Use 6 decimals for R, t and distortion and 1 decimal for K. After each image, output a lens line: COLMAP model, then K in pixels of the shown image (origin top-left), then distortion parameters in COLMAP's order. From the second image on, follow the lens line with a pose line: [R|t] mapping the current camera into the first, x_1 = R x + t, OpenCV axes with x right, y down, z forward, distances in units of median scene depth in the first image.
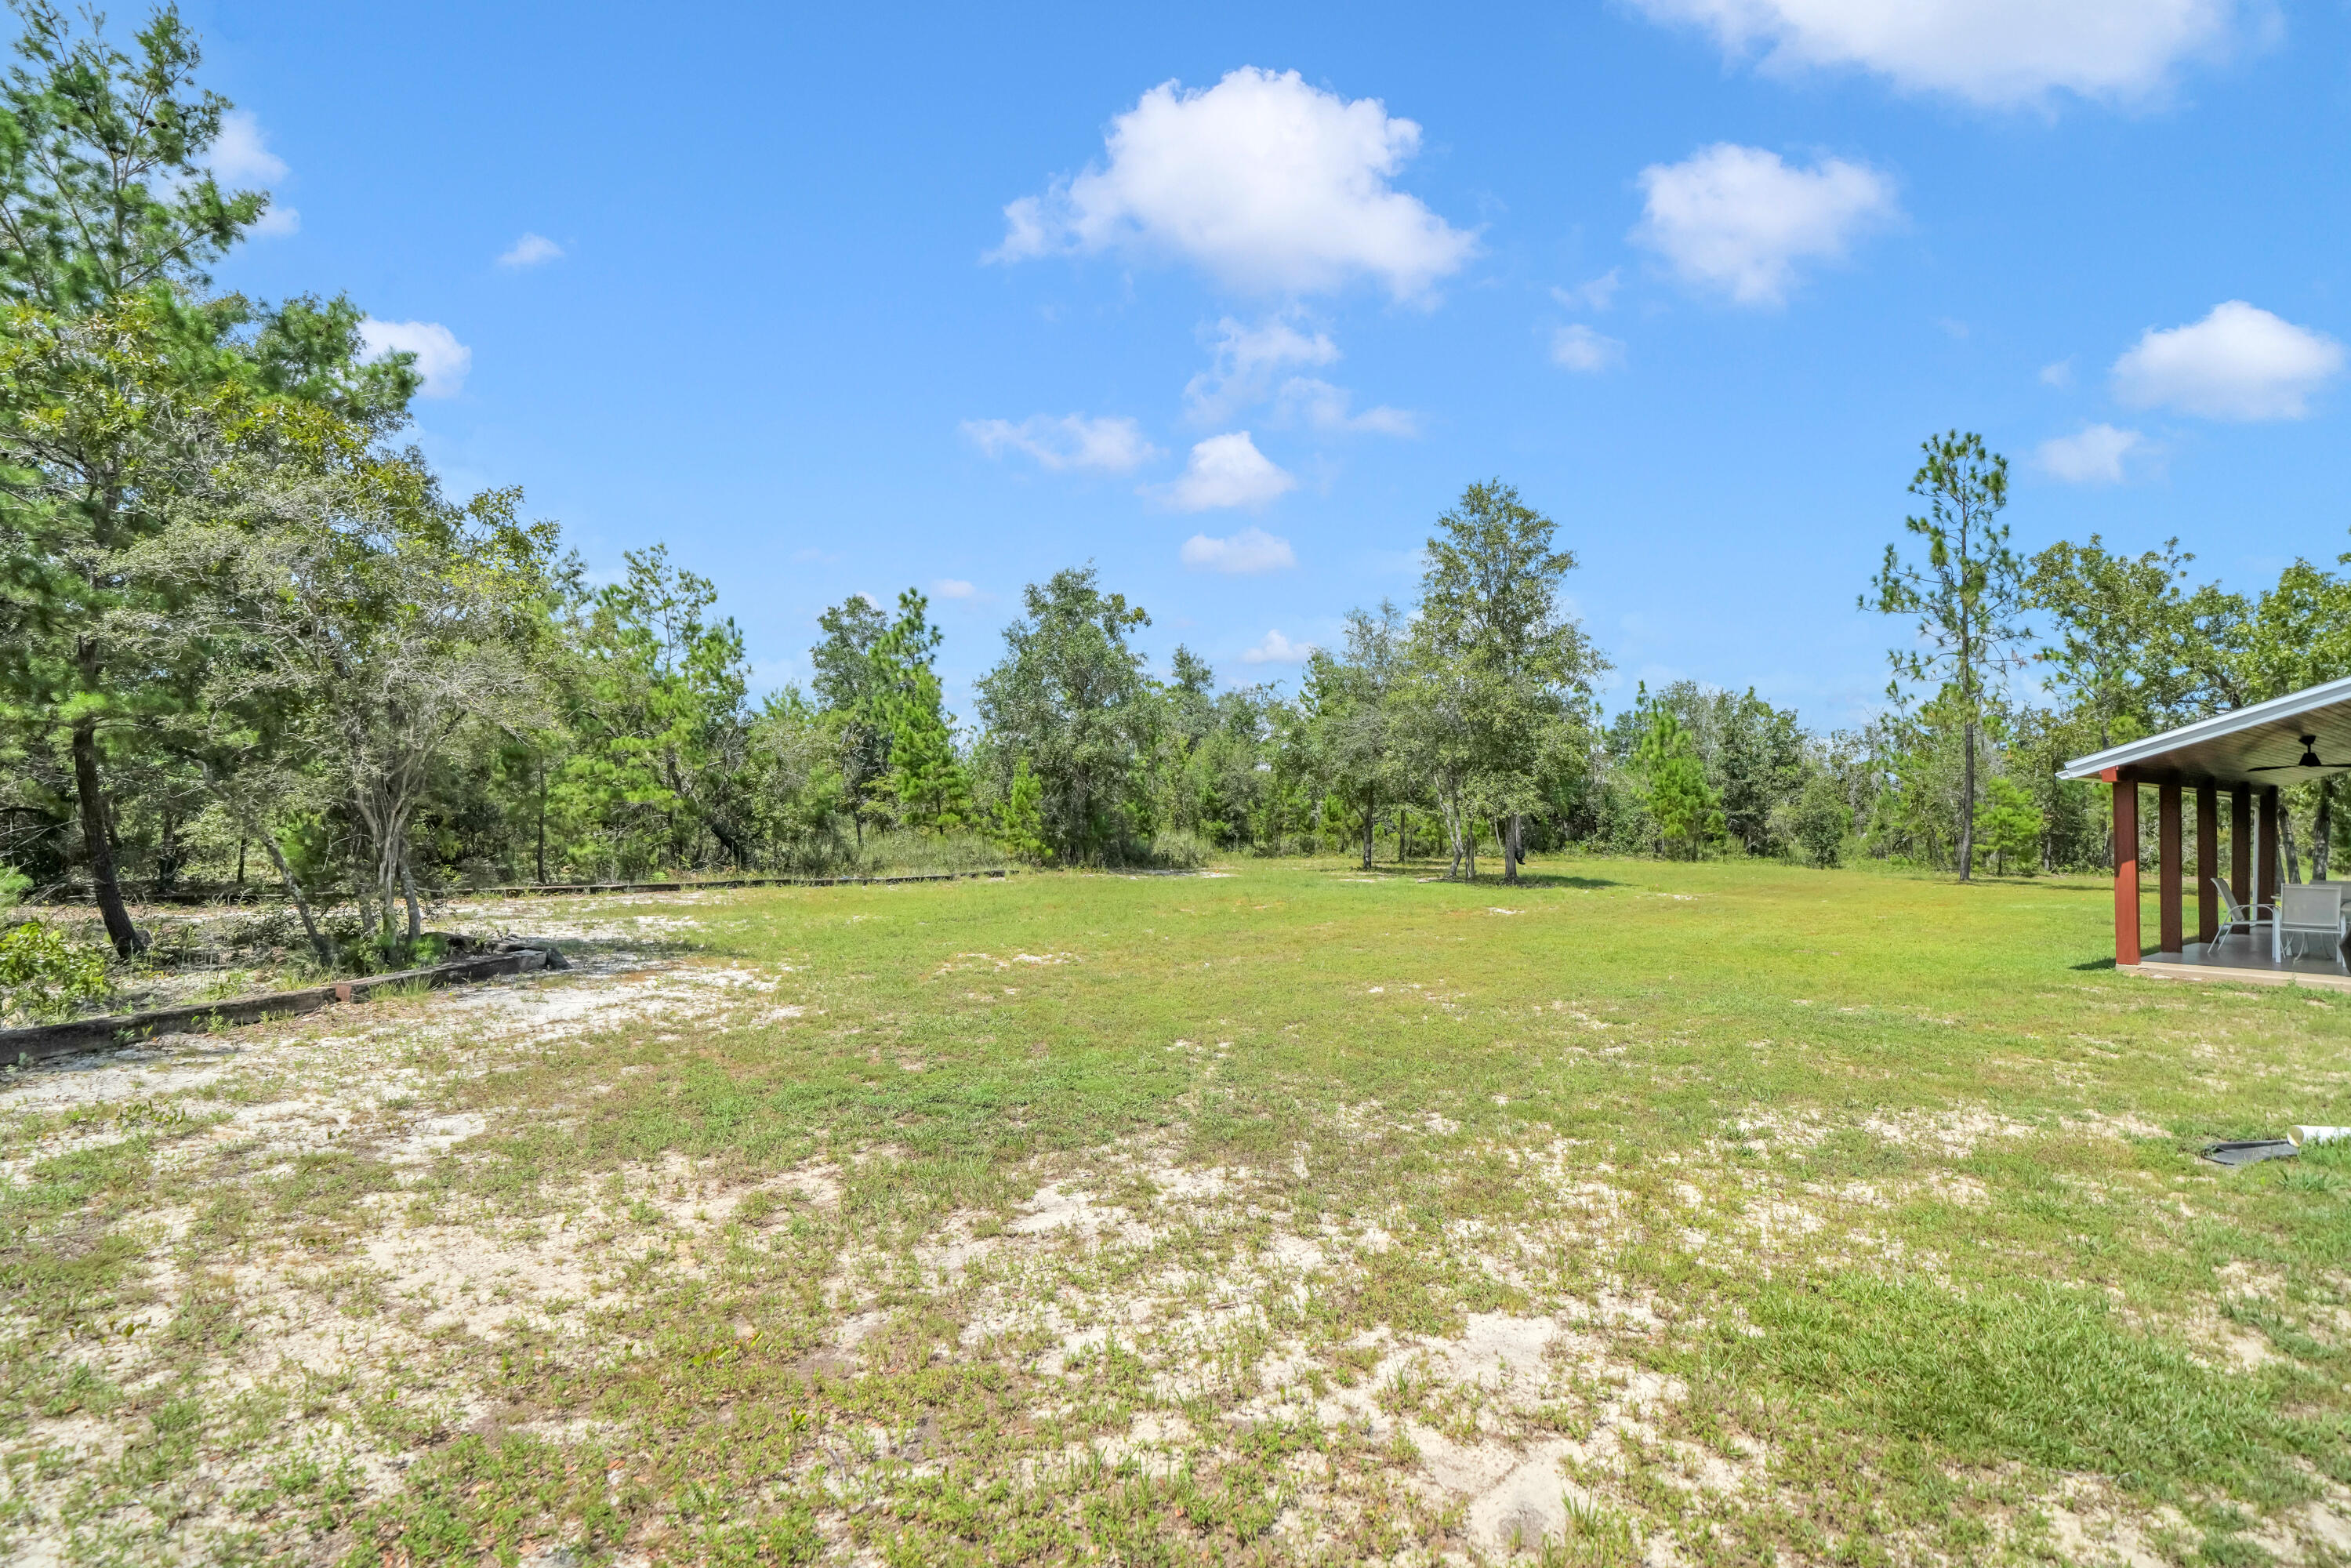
lens RADIAL K [[1236.9, 0, 1170.8], [0, 1236.9, 786.7], [0, 0, 1]] dist [0.022363, 0.000672]
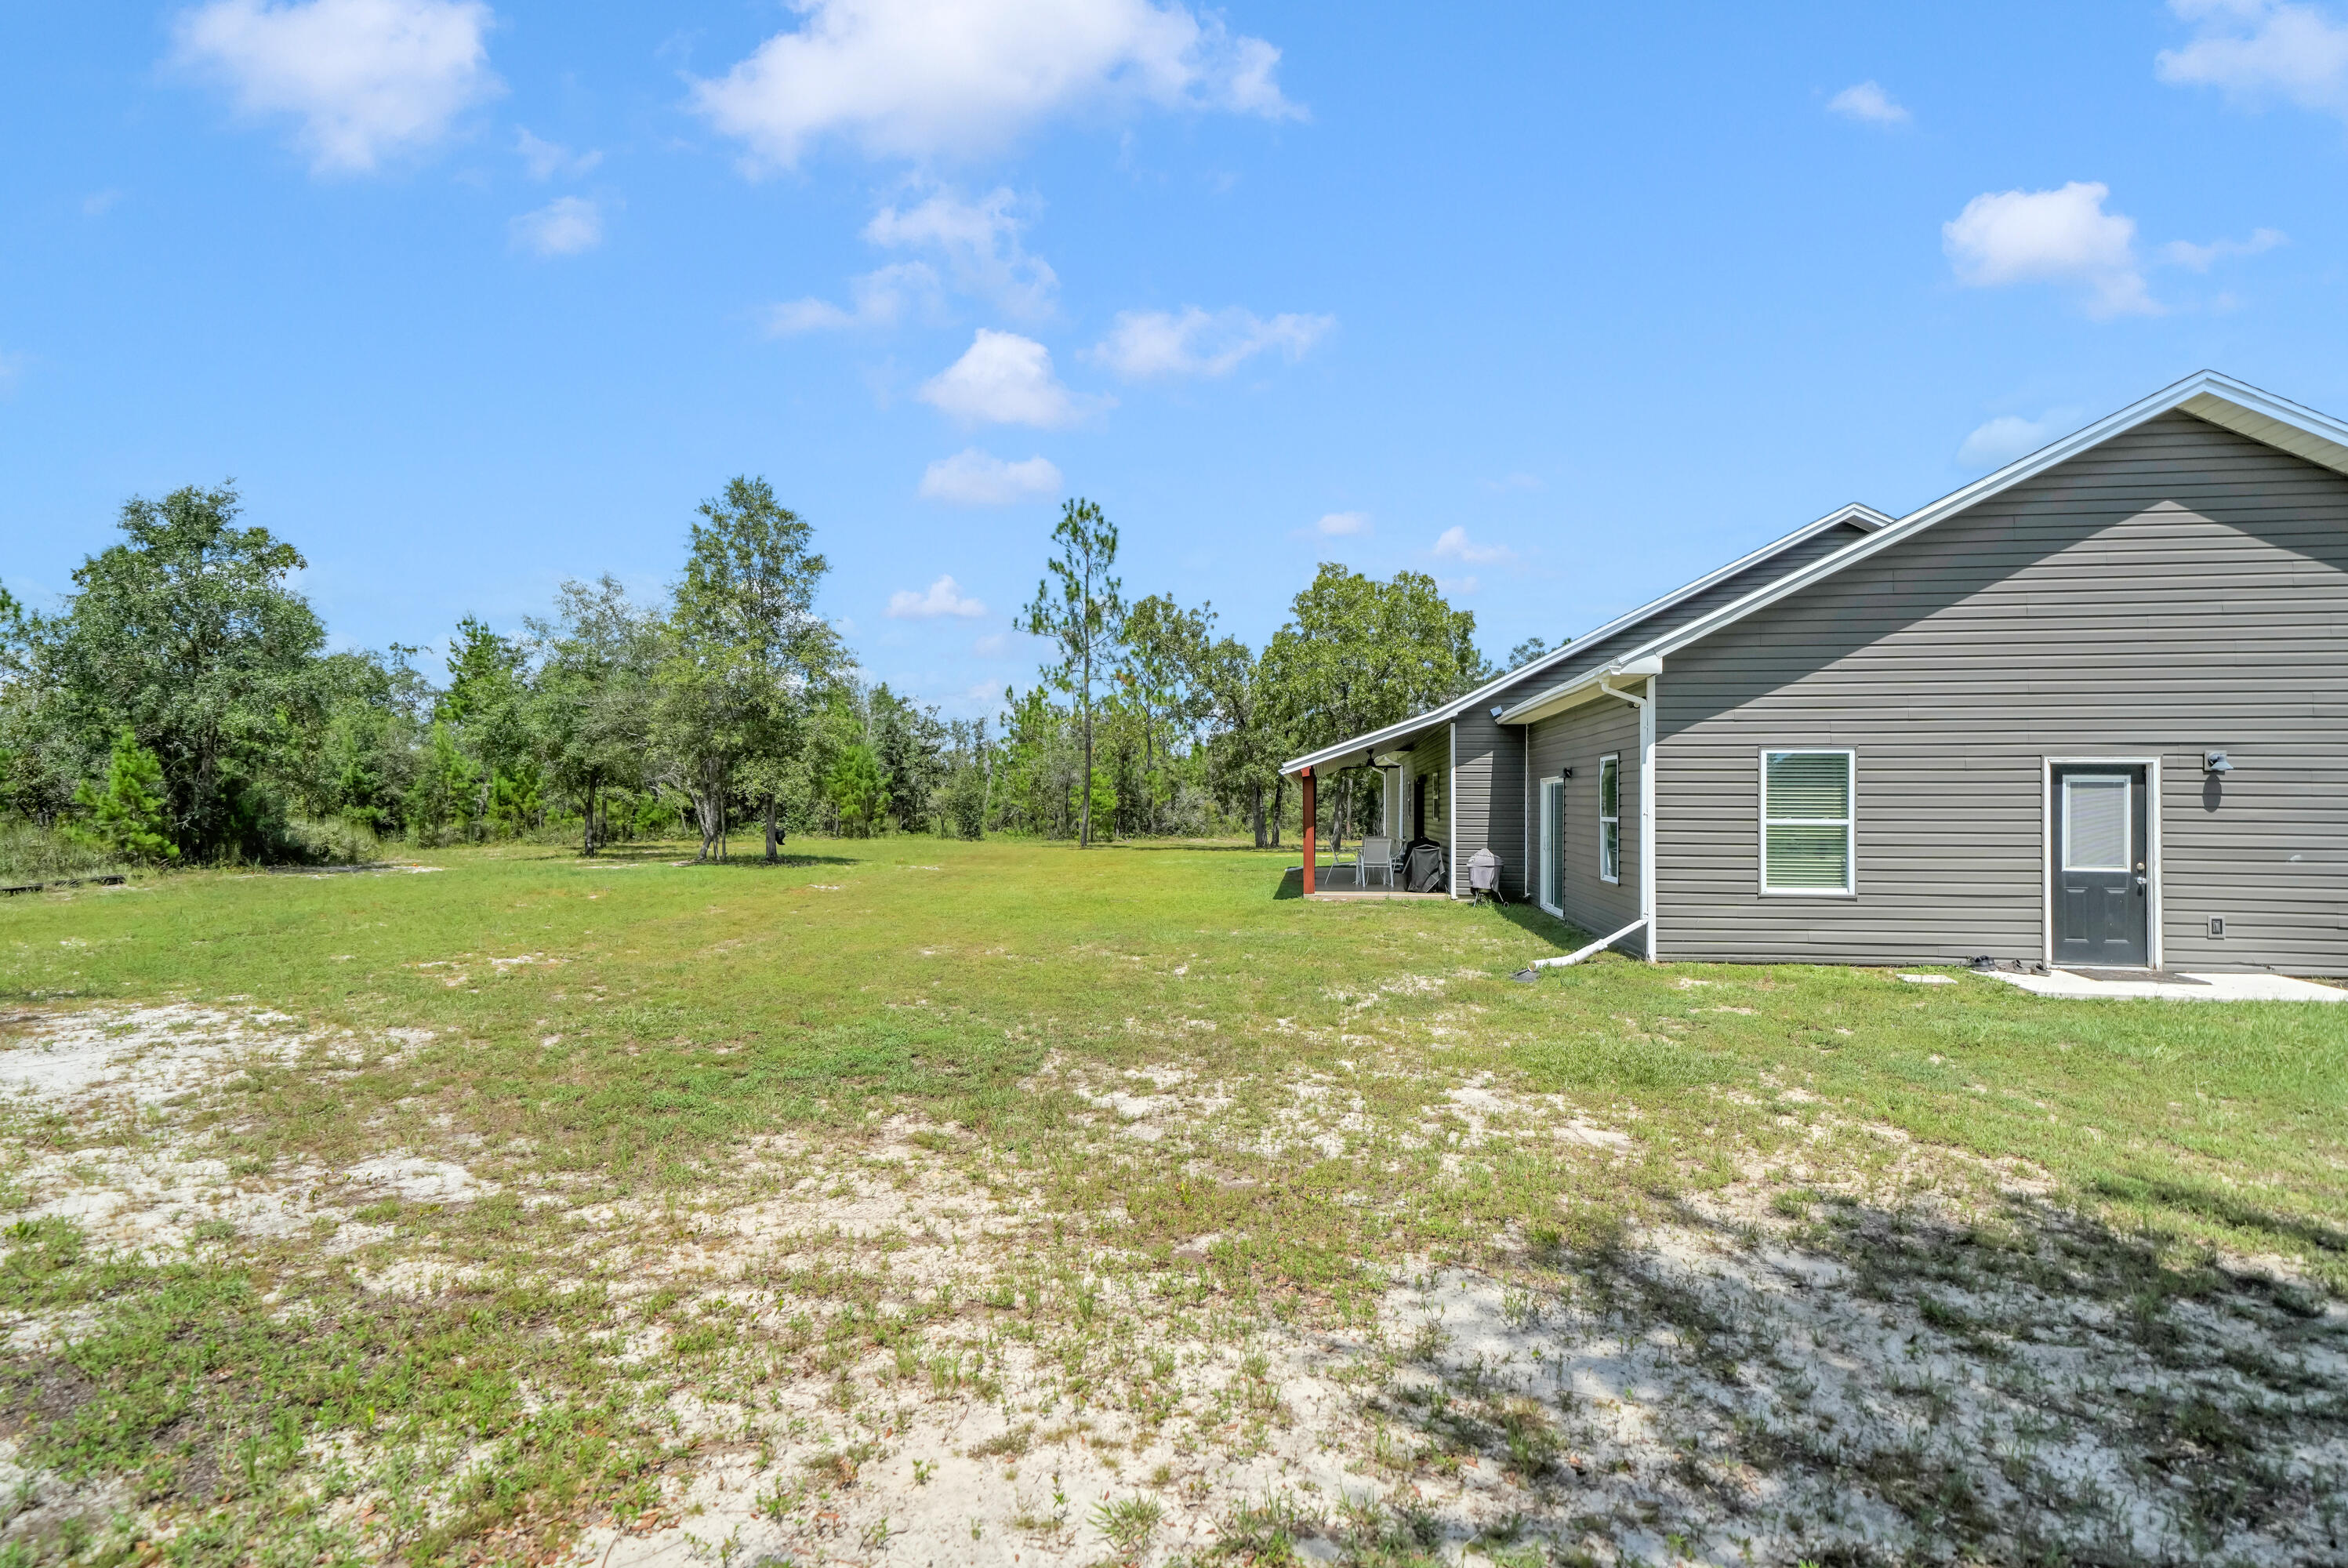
lens RADIAL K [[1235.3, 0, 1167.3], [0, 1235.3, 789.4], [0, 0, 1]] dist [0.022363, 0.000672]
pose [[0.735096, -0.001022, 0.677962, -0.176970], [-0.011734, 0.999830, 0.014230, -0.003736], [-0.677861, -0.018416, 0.734959, -0.002190]]
